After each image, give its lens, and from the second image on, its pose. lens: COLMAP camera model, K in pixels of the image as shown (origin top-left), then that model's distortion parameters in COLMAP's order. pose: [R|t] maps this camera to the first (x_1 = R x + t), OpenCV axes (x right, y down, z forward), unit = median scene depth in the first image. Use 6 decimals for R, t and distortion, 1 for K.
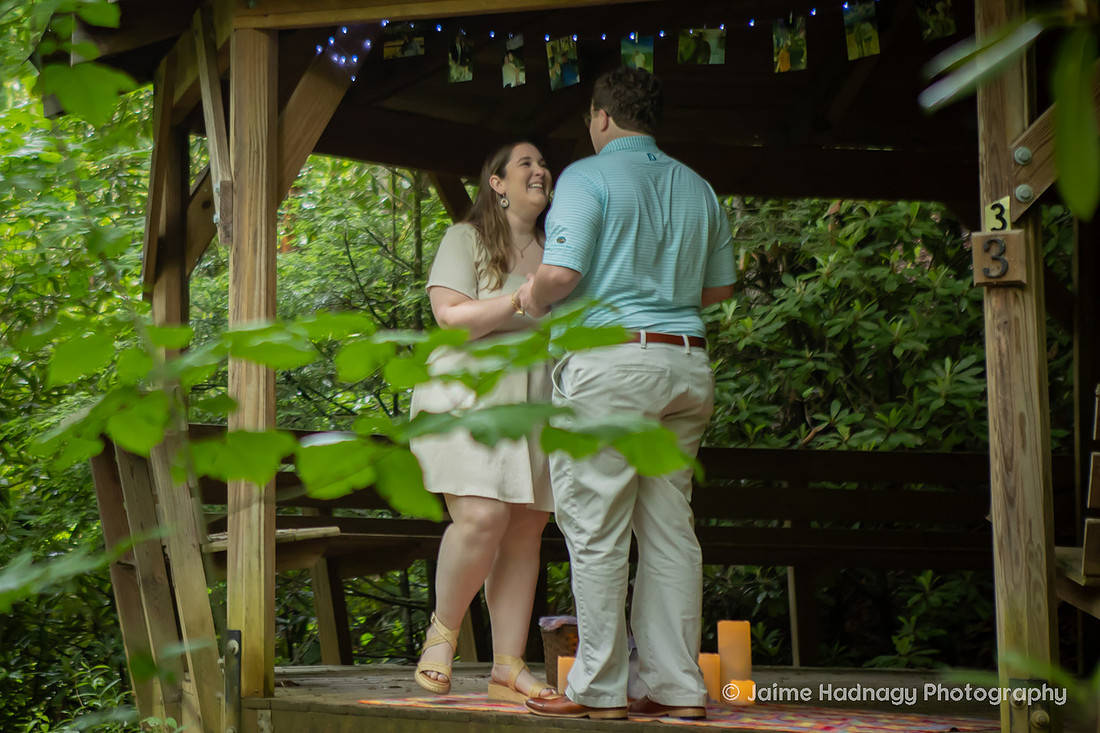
lens RADIAL K [[3502.2, 0, 248.2], [0, 3502.2, 125.1], [0, 0, 1]] dist [0.306683, 0.000000]
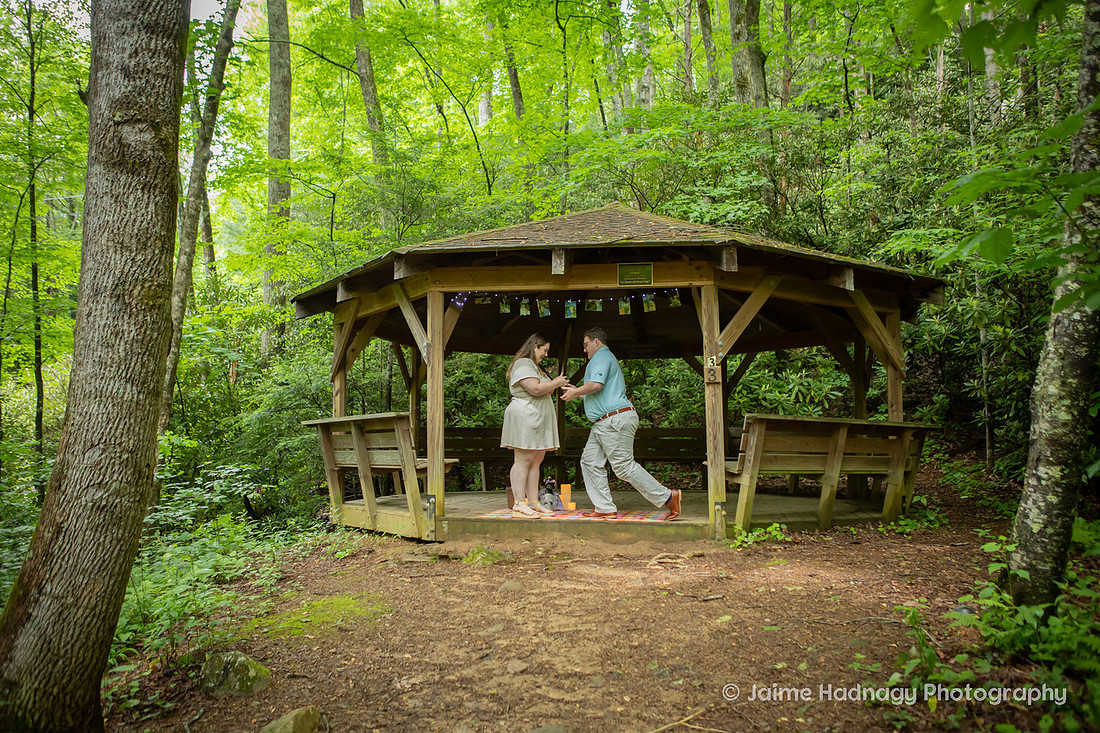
lens RADIAL K [[911.6, 0, 551.0], [0, 911.6, 359.7], [0, 0, 1]] dist [-0.077777, 0.056443]
pose [[0.897226, 0.028563, 0.440647, -0.254737], [-0.039894, 0.999068, 0.016469, 0.013803], [-0.439766, -0.032355, 0.897530, 0.276657]]
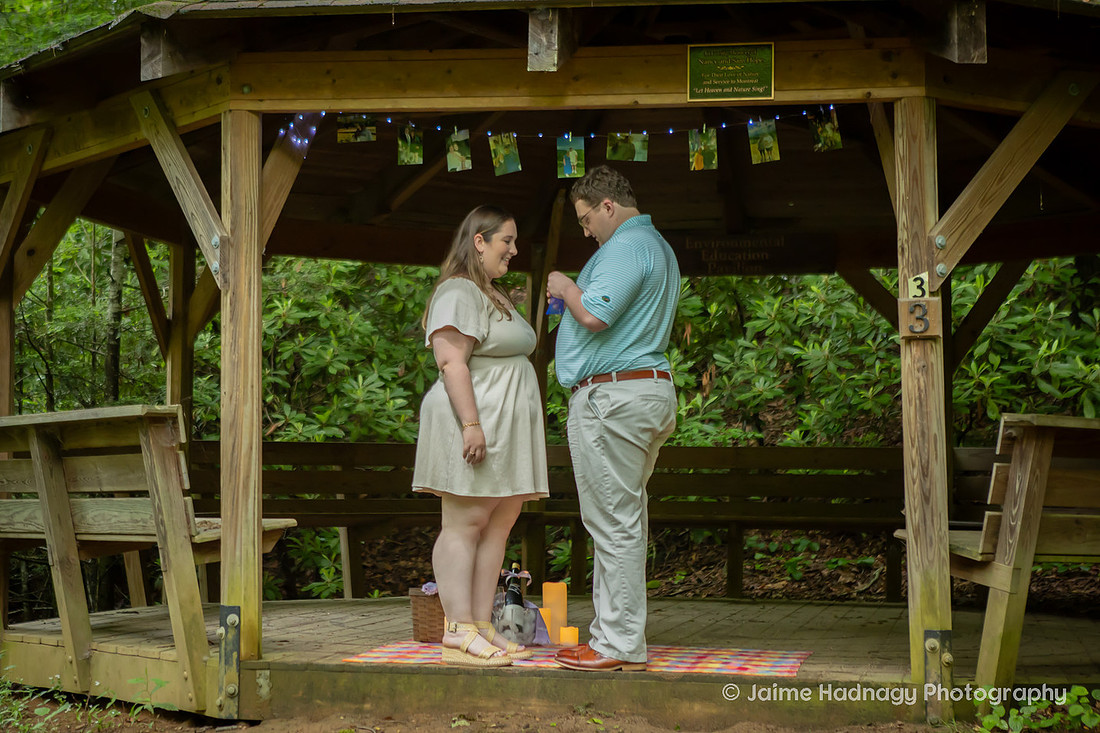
lens RADIAL K [[2281.5, 0, 469.5], [0, 2281.5, 321.5], [0, 0, 1]] dist [0.154330, 0.000000]
pose [[0.902626, 0.023489, 0.429785, -0.273002], [-0.044303, 0.998277, 0.038485, 0.011460], [-0.428140, -0.053778, 0.902111, 0.258838]]
